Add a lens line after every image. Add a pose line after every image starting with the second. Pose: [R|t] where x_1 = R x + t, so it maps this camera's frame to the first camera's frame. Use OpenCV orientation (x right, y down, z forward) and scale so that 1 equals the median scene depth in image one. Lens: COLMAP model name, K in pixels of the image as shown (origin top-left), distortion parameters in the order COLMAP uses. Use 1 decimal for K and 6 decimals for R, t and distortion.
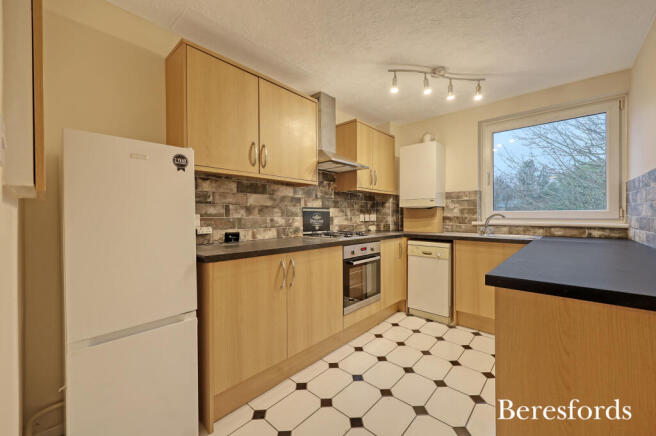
lens RADIAL K [[264.7, 0, 328.0], [0, 264.7, 218.0], [0, 0, 1]] dist [0.009250, -0.000074]
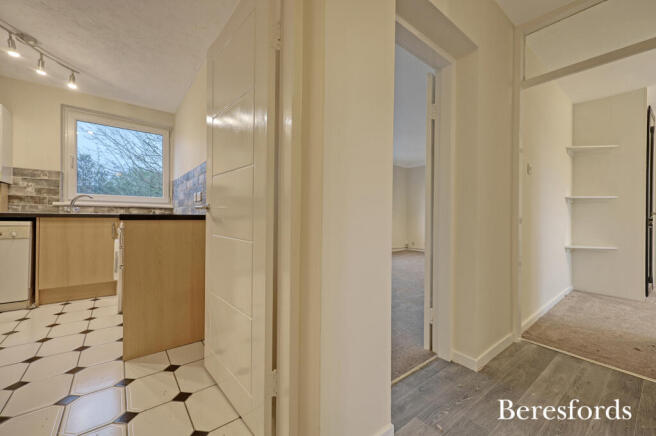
lens RADIAL K [[264.7, 0, 328.0], [0, 264.7, 218.0], [0, 0, 1]] dist [0.009250, -0.000074]
pose [[0.174097, 0.002460, 0.984725, -0.285646], [-0.003183, 0.999993, -0.001935, 0.079242], [-0.984723, -0.002798, 0.174104, -0.202124]]
